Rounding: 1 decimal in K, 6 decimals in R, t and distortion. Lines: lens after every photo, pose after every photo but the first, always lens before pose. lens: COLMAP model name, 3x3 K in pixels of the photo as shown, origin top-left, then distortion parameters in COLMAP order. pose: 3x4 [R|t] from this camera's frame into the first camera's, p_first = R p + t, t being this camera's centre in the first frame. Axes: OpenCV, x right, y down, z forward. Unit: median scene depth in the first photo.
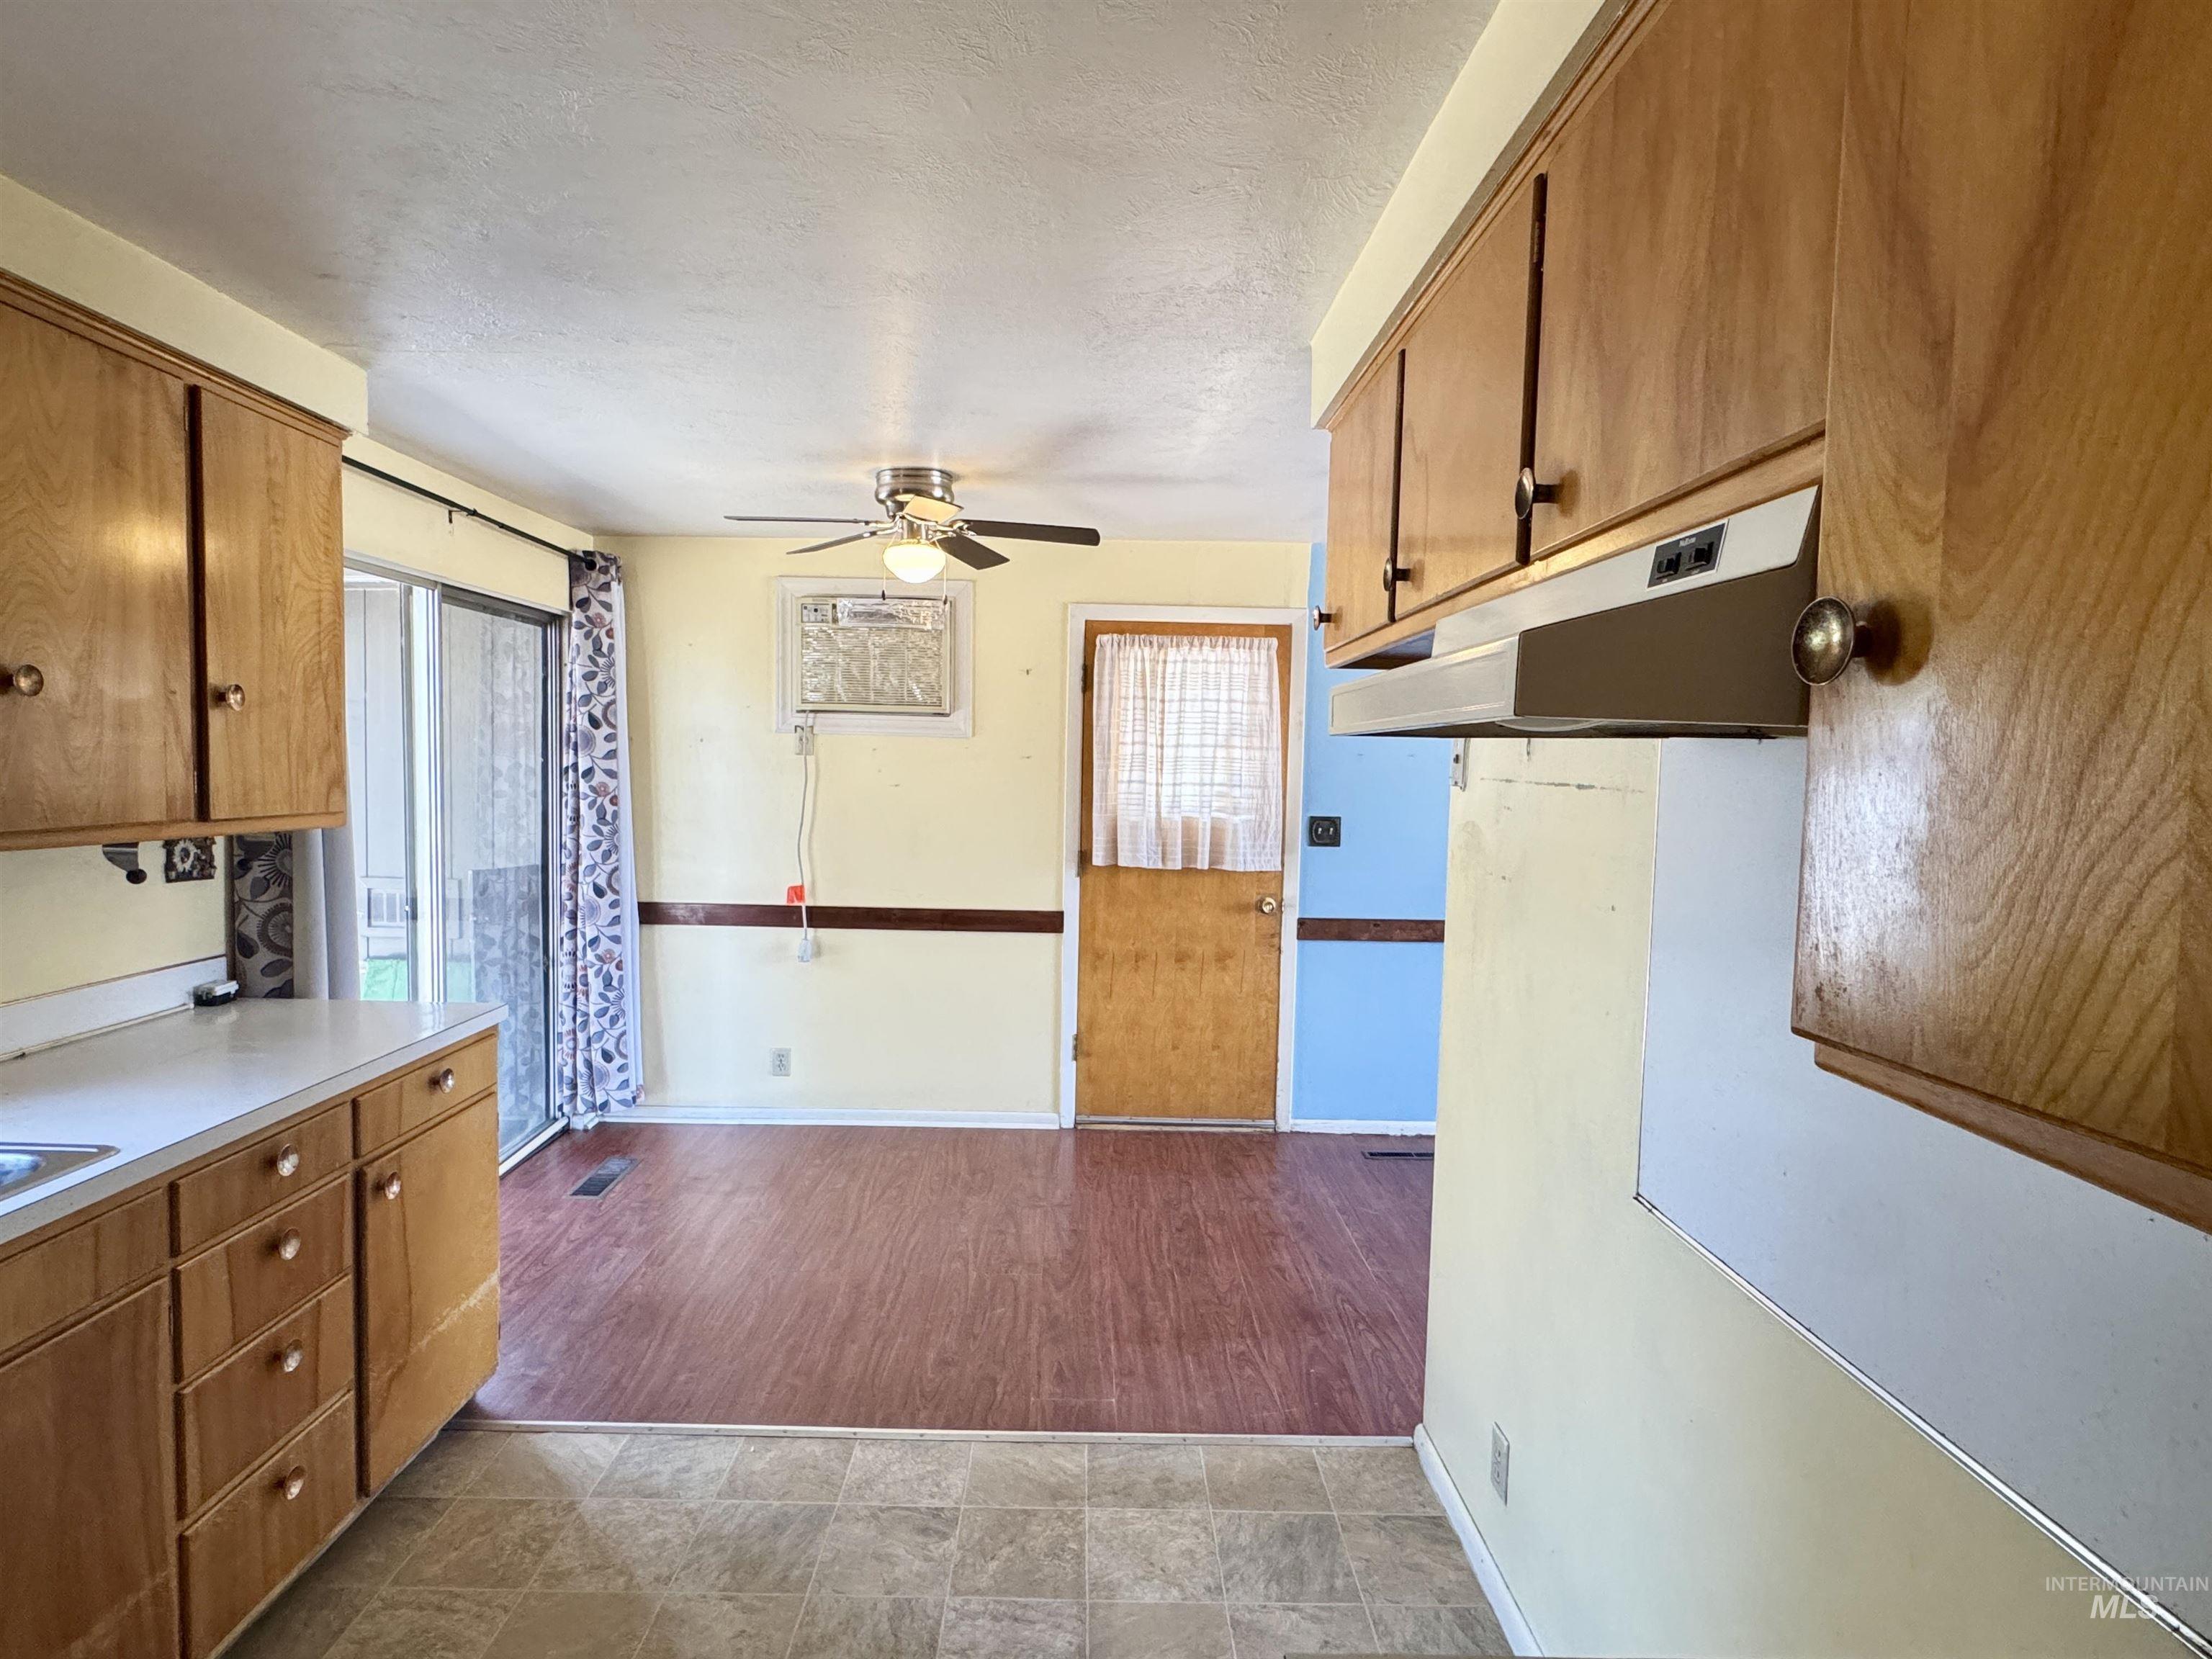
lens RADIAL K [[1130.4, 0, 1111.9], [0, 1130.4, 825.0], [0, 0, 1]] dist [-0.003521, -0.001193]
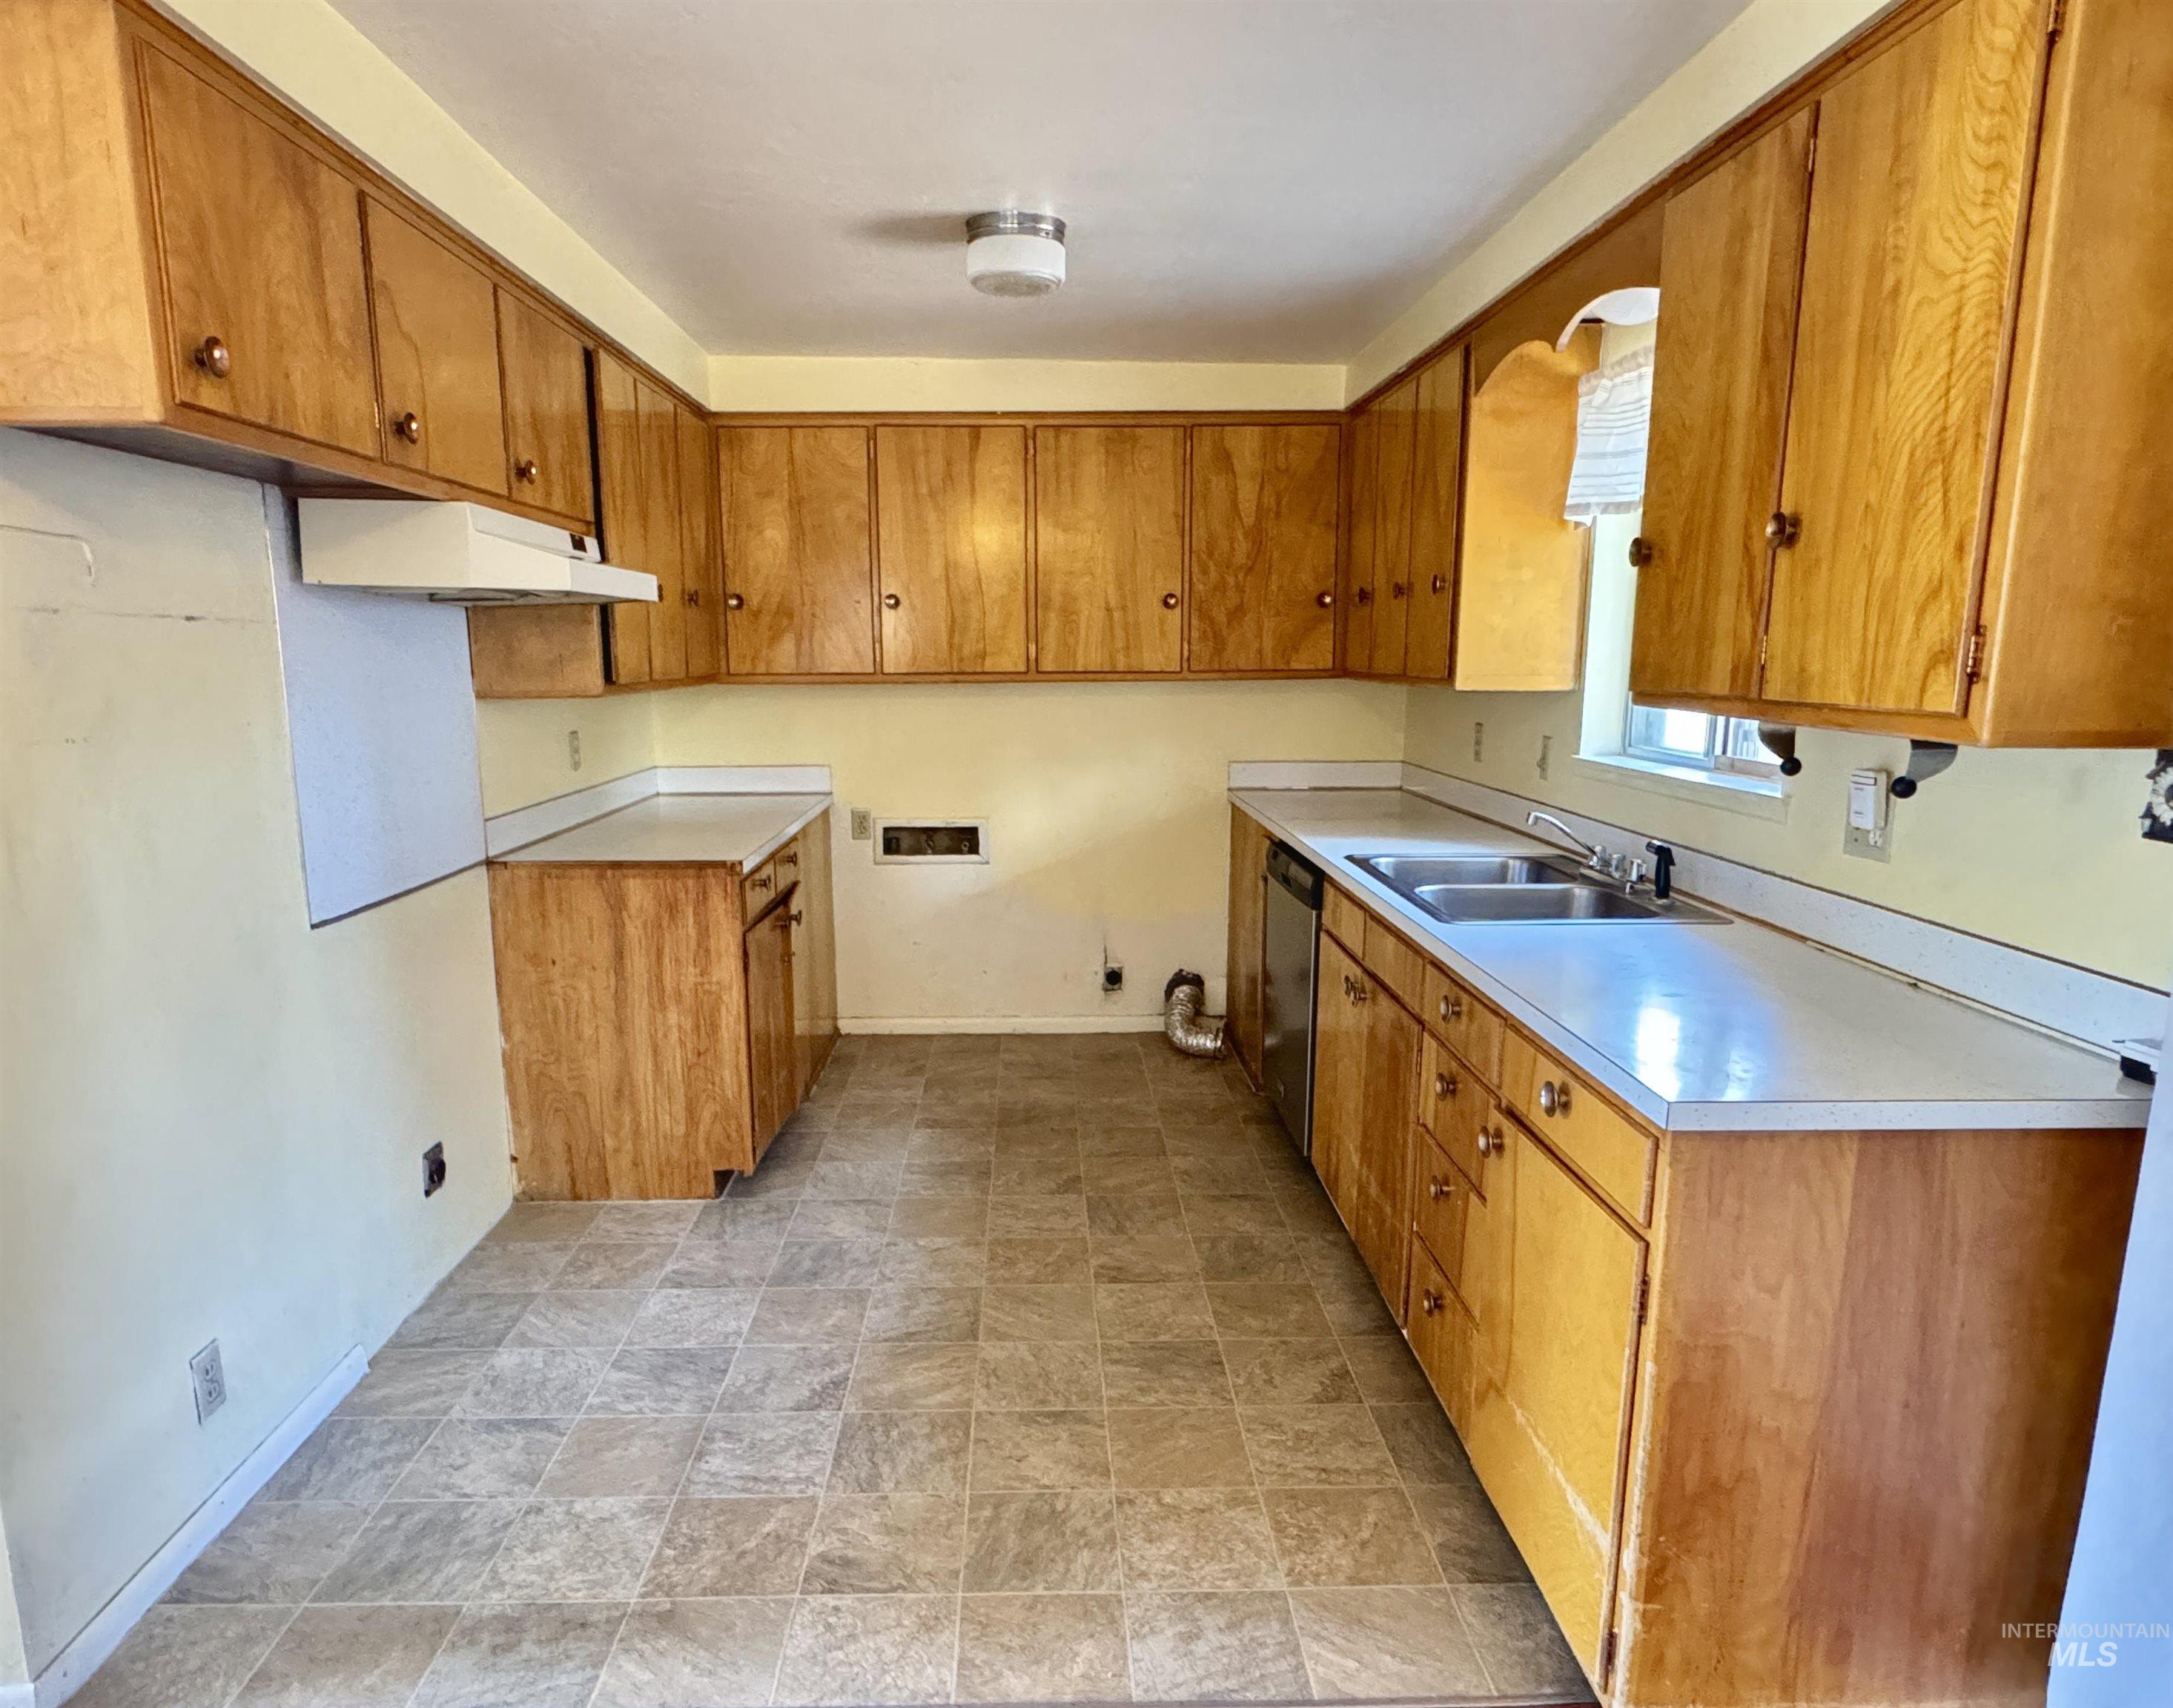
lens RADIAL K [[1315.7, 0, 1041.3], [0, 1315.7, 878.5], [0, 0, 1]] dist [0.006460, 0.001608]
pose [[-0.999610, -0.024462, 0.013452, -0.301962], [-0.020783, 0.973802, 0.226444, -0.073707], [-0.018639, 0.226076, -0.973931, 1.781061]]
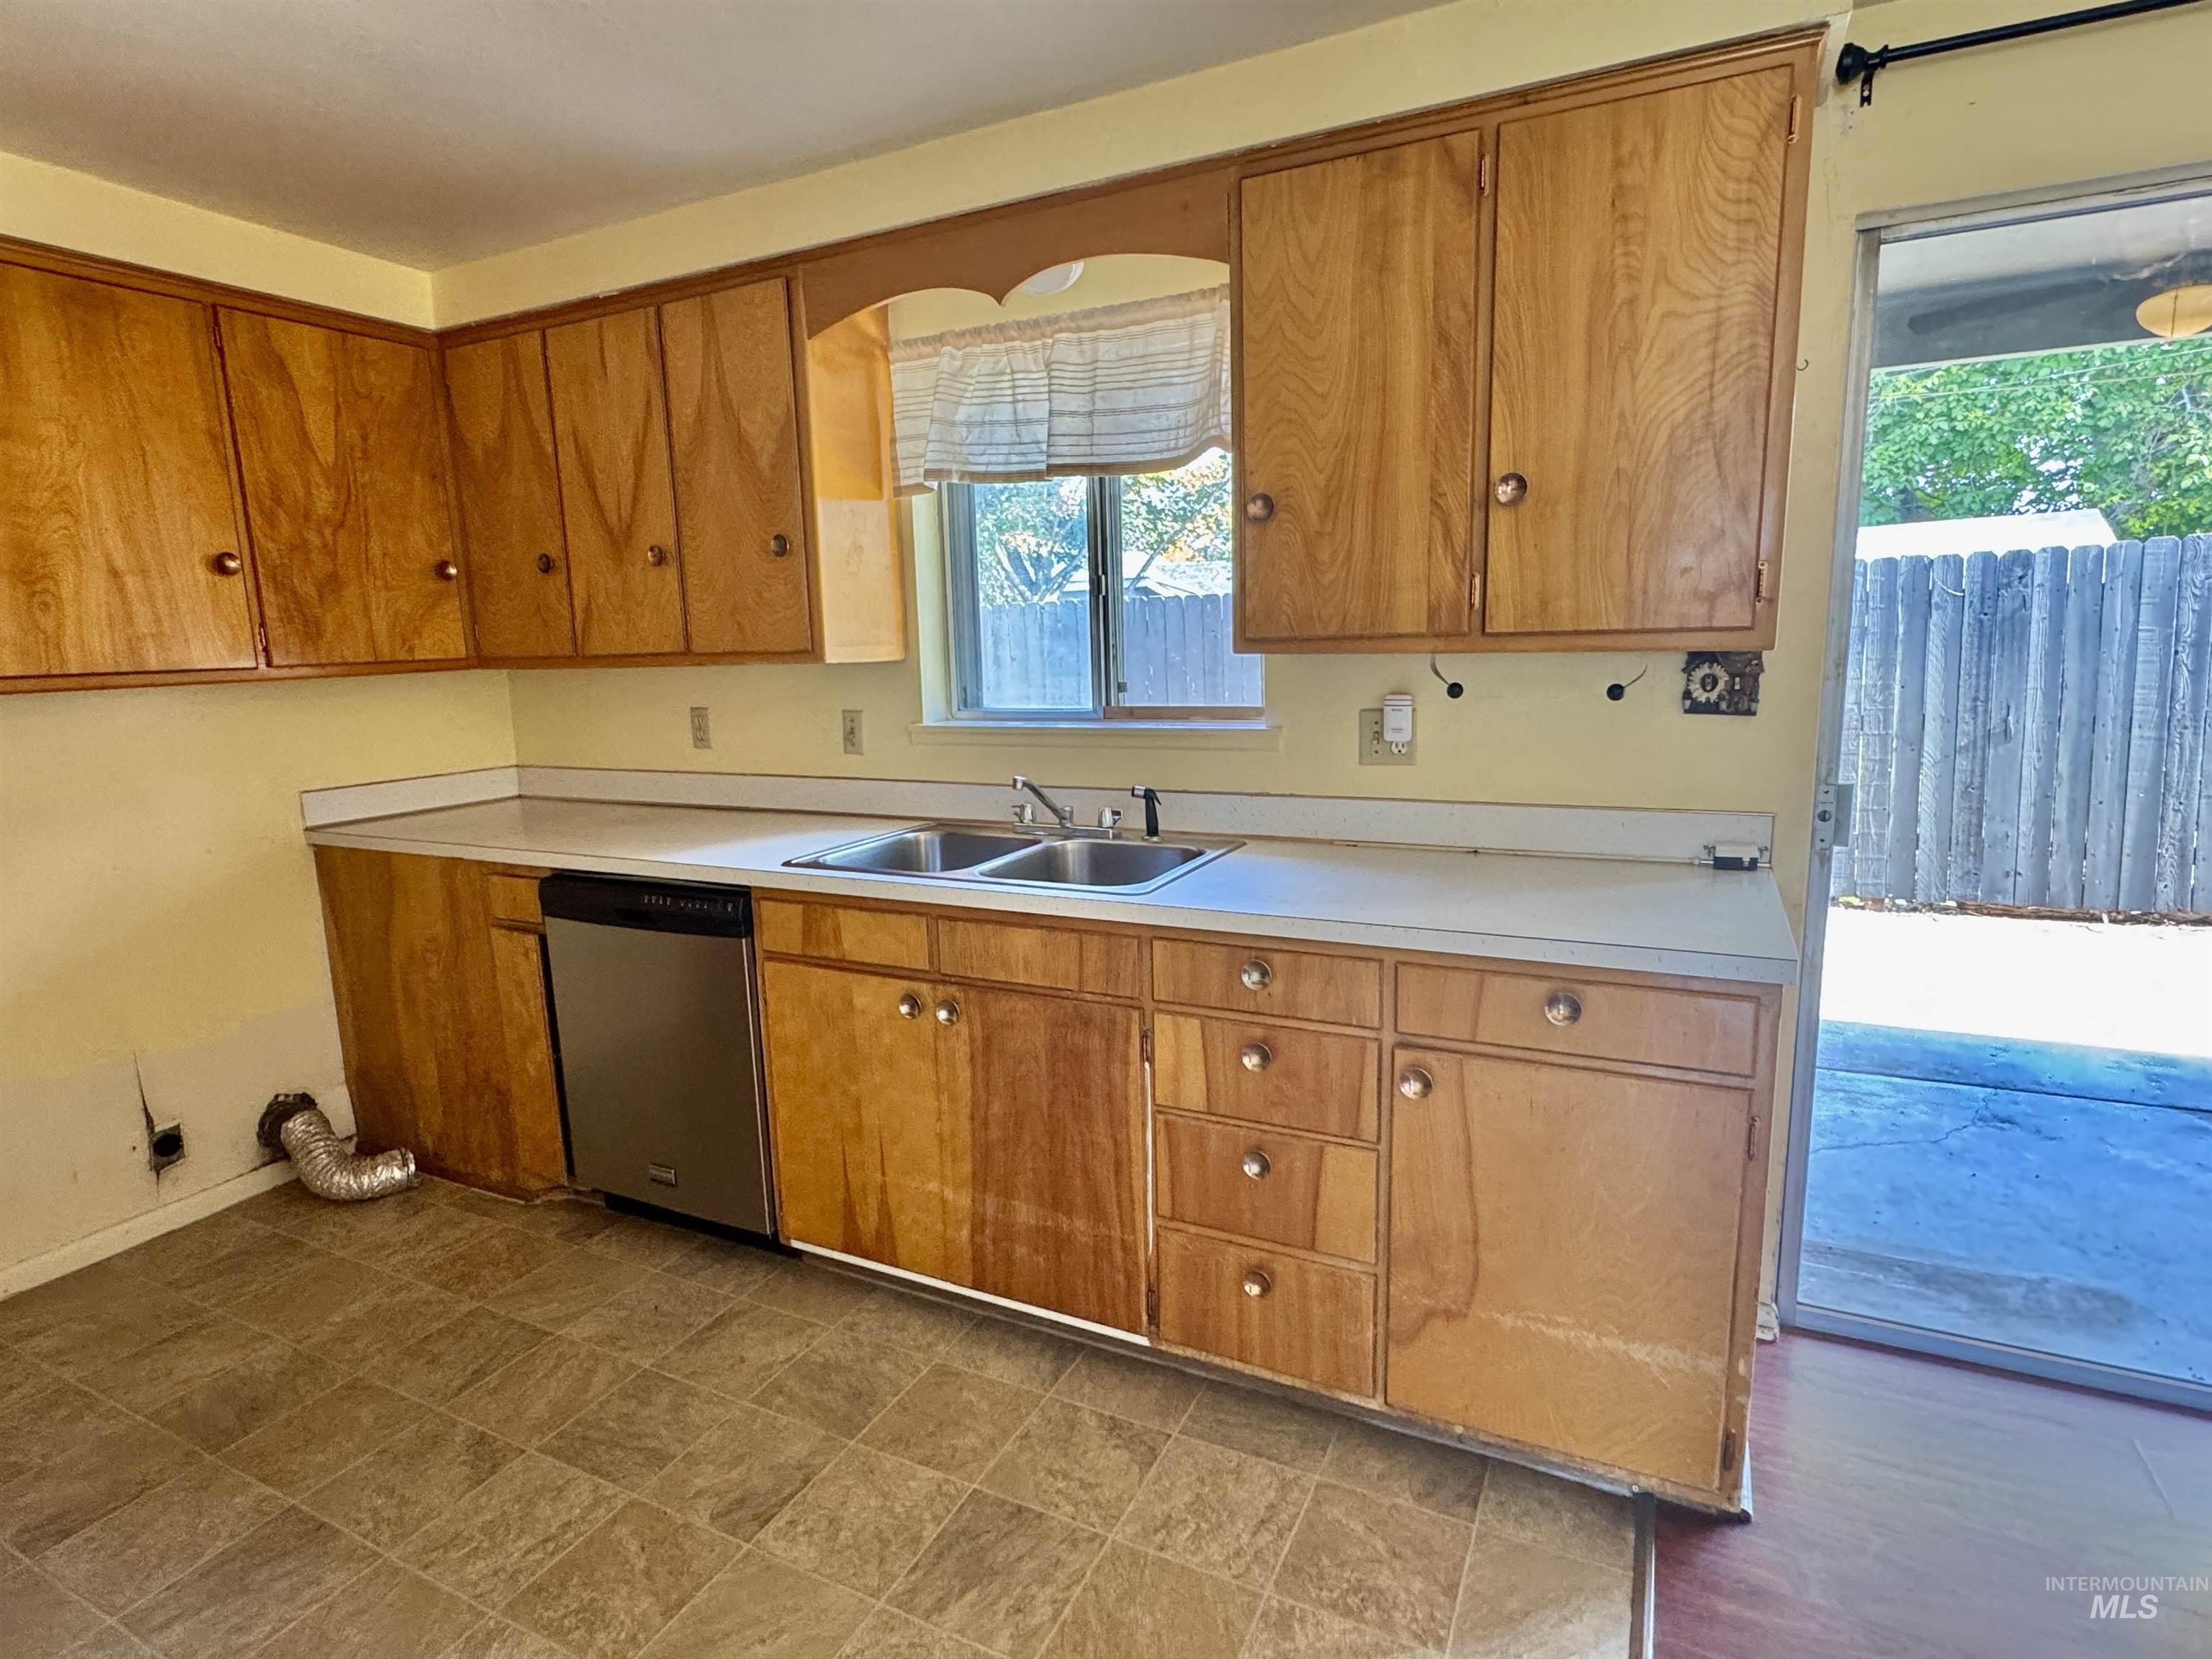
lens RADIAL K [[1130.4, 0, 1100.0], [0, 1130.4, 826.4], [0, 0, 1]] dist [-0.003521, -0.001193]
pose [[-0.472249, 0.136880, -0.870773, 0.148773], [-0.031157, 0.984660, 0.171680, 0.002016], [0.880915, 0.108206, -0.460740, 1.082416]]
